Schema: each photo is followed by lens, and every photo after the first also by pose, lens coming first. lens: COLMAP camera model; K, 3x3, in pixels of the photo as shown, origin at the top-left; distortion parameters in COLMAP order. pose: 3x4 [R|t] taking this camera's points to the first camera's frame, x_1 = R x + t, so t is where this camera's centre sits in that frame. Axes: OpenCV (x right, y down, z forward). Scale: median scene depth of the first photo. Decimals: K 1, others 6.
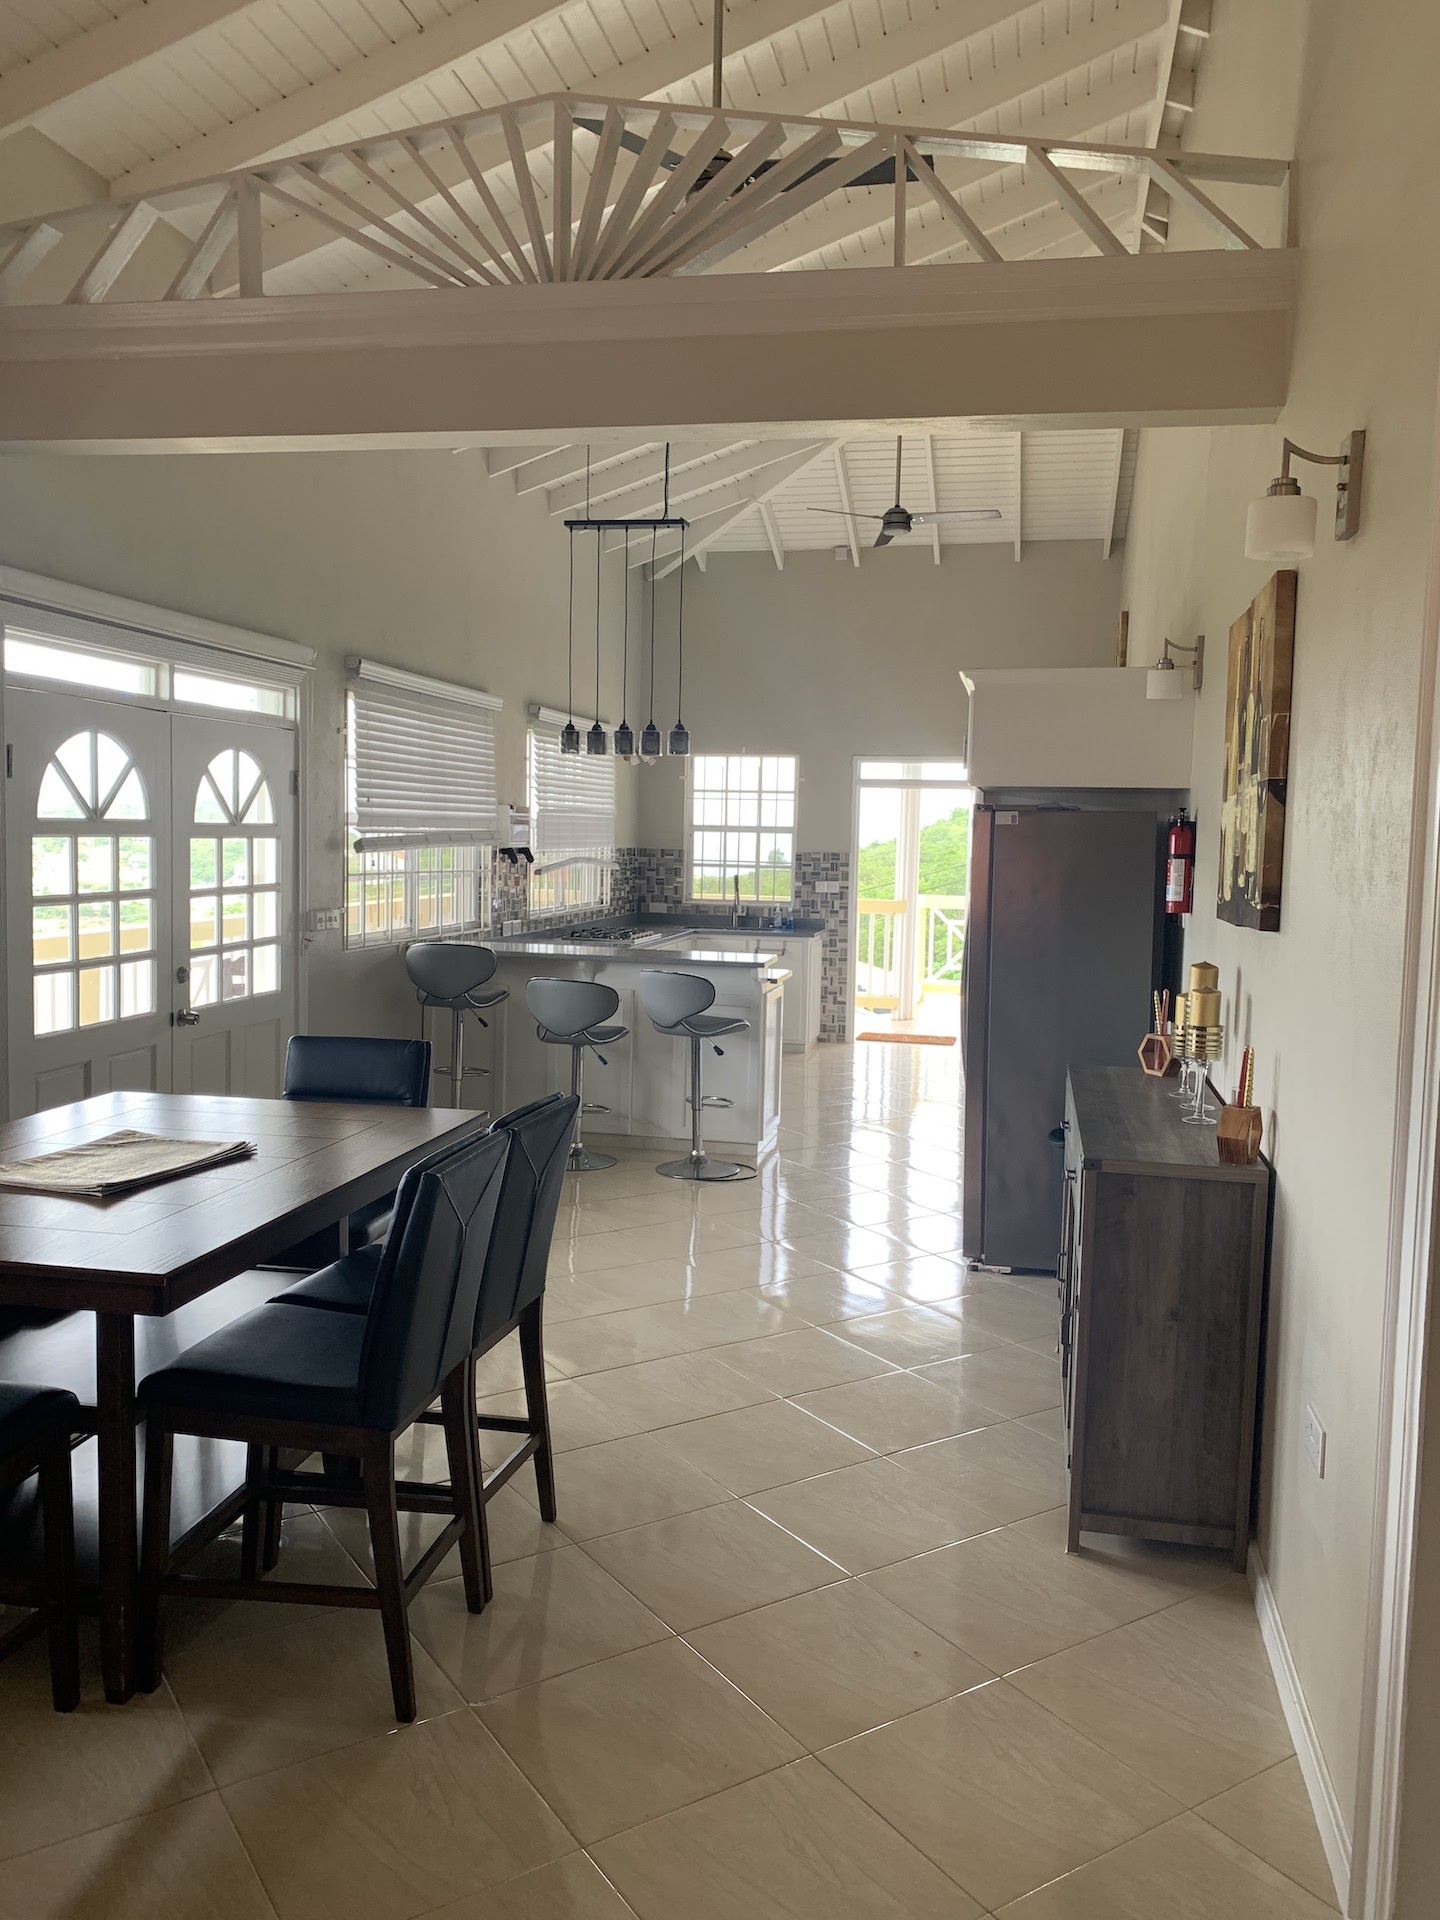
lens RADIAL K [[1482.6, 0, 759.8], [0, 1482.6, 960.5], [0, 0, 1]] dist [0.063010, -0.077109]
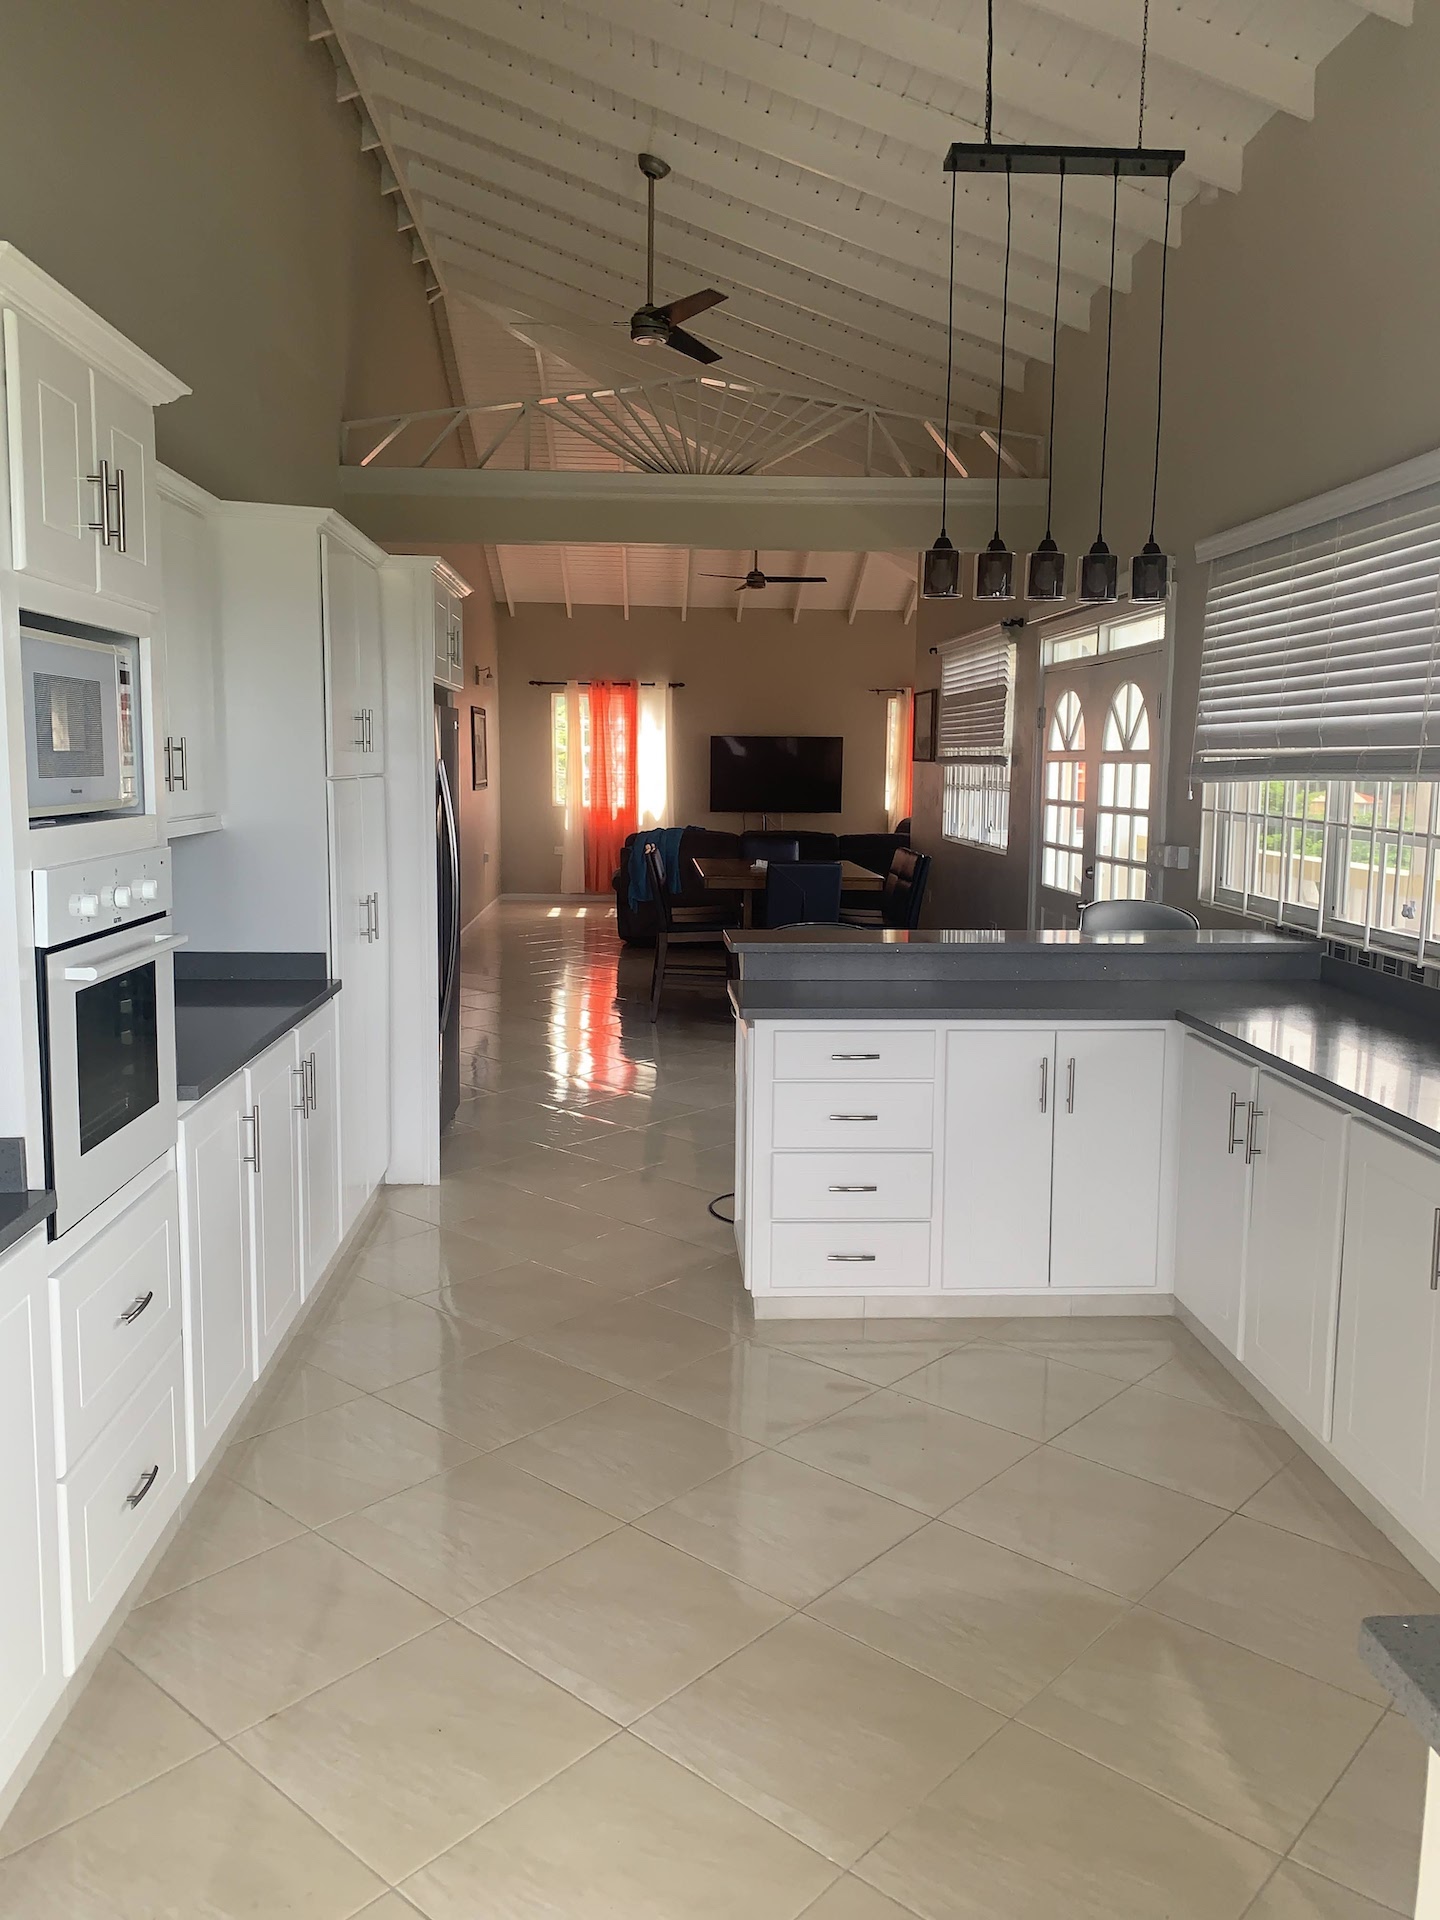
lens RADIAL K [[1482.6, 0, 759.8], [0, 1482.6, 960.5], [0, 0, 1]] dist [0.063010, -0.077109]
pose [[-0.964804, 0.002073, -0.262962, 0.193677], [-0.055484, 0.975853, 0.211262, -0.154648], [0.257050, 0.218416, -0.941392, 1.961844]]
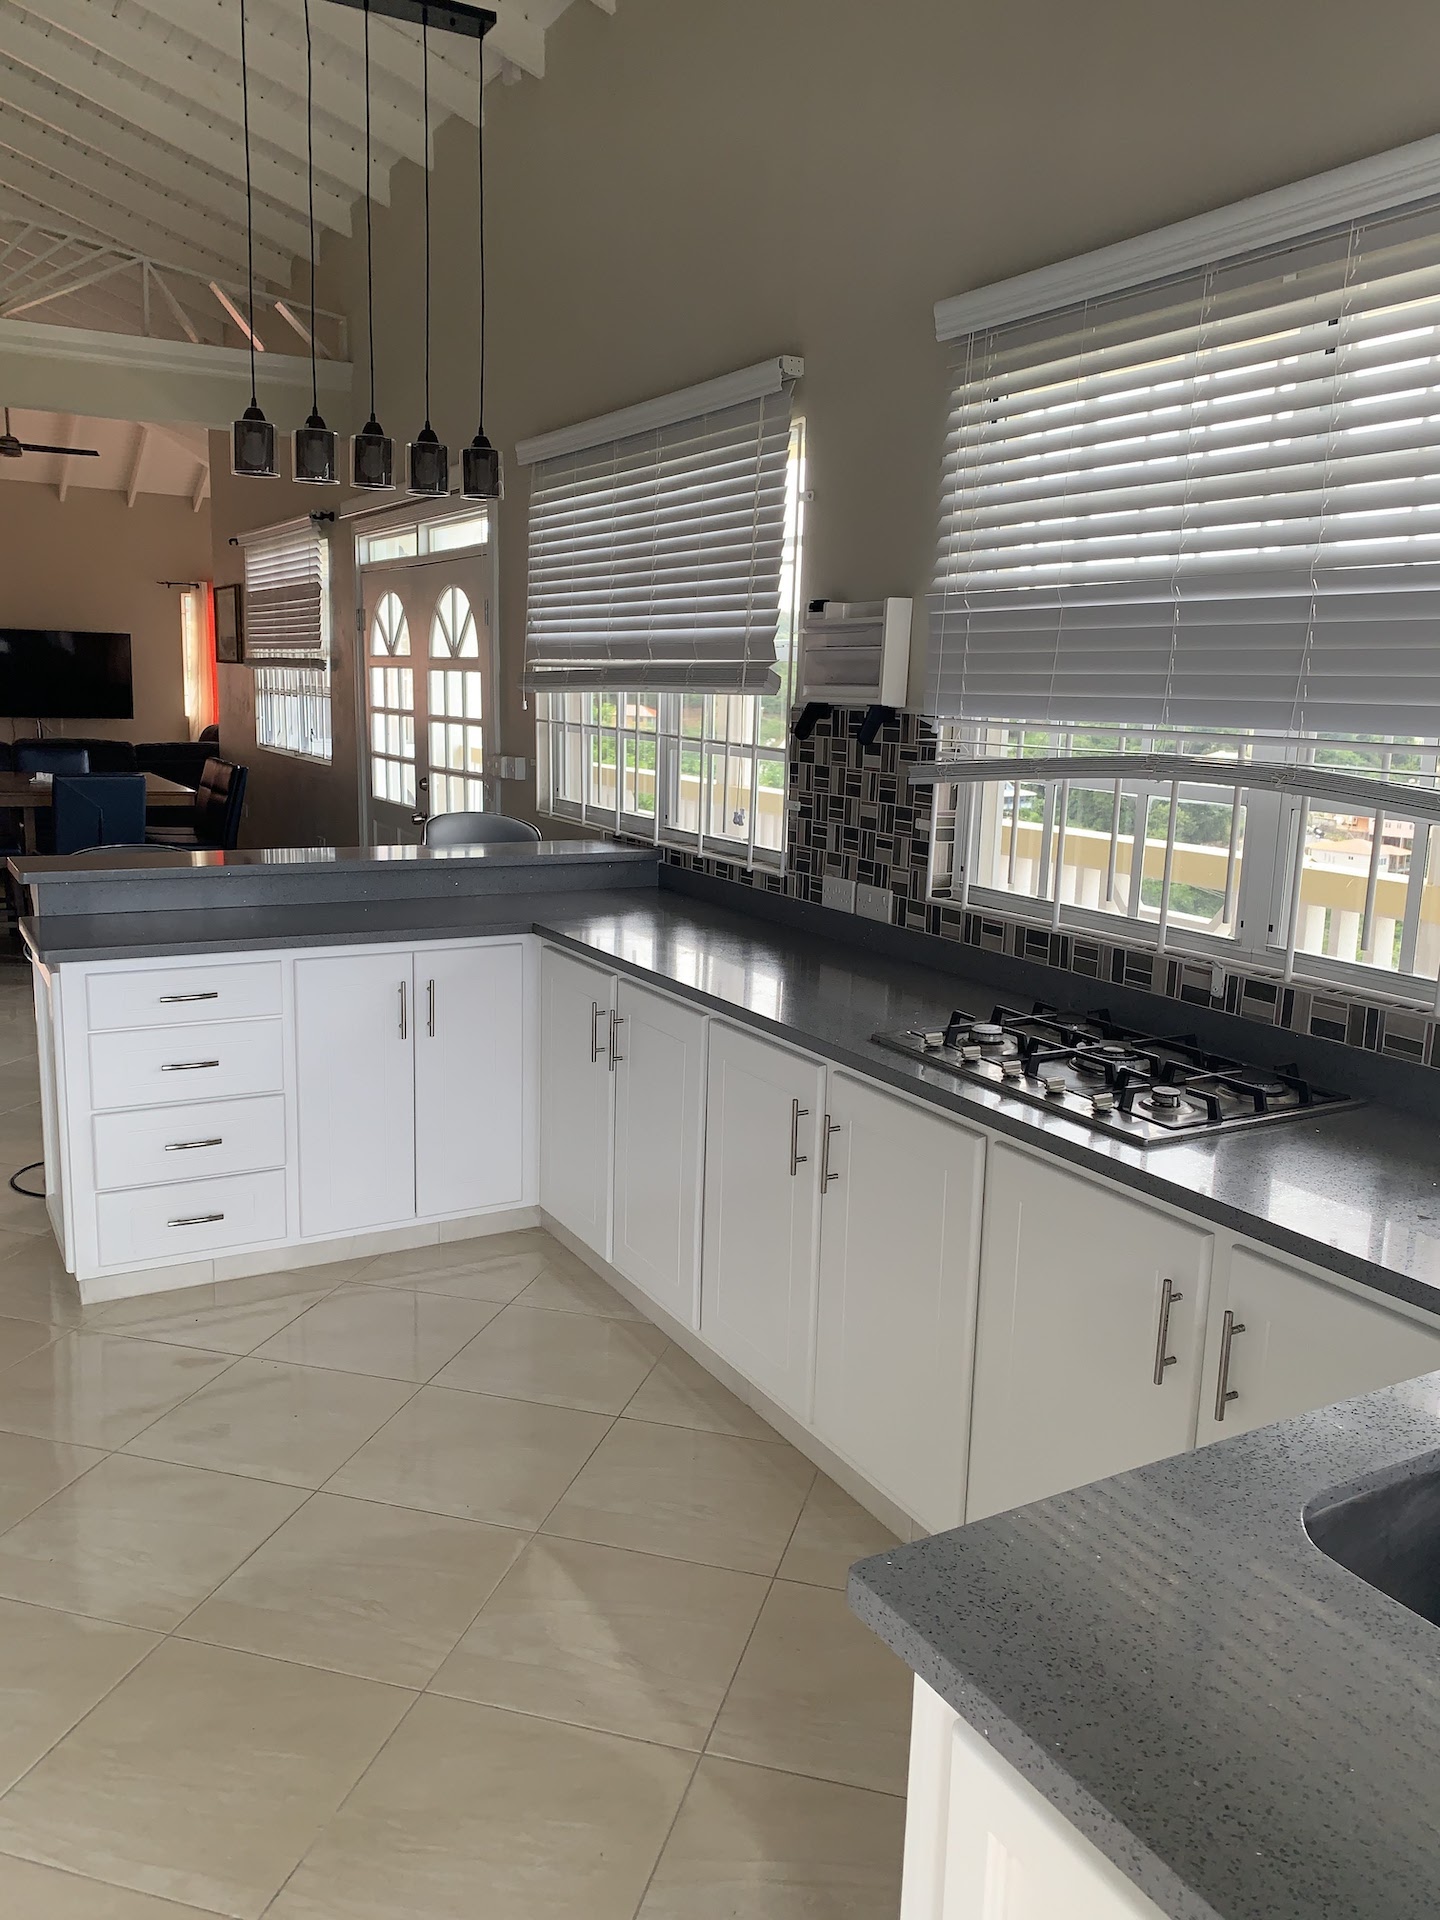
lens RADIAL K [[1482.6, 0, 759.8], [0, 1482.6, 960.5], [0, 0, 1]] dist [0.063010, -0.077109]
pose [[-0.755132, 0.075079, -0.651259, 0.191503], [-0.104612, 0.966890, 0.232764, -0.150352], [0.647172, 0.243897, -0.722276, 1.931917]]
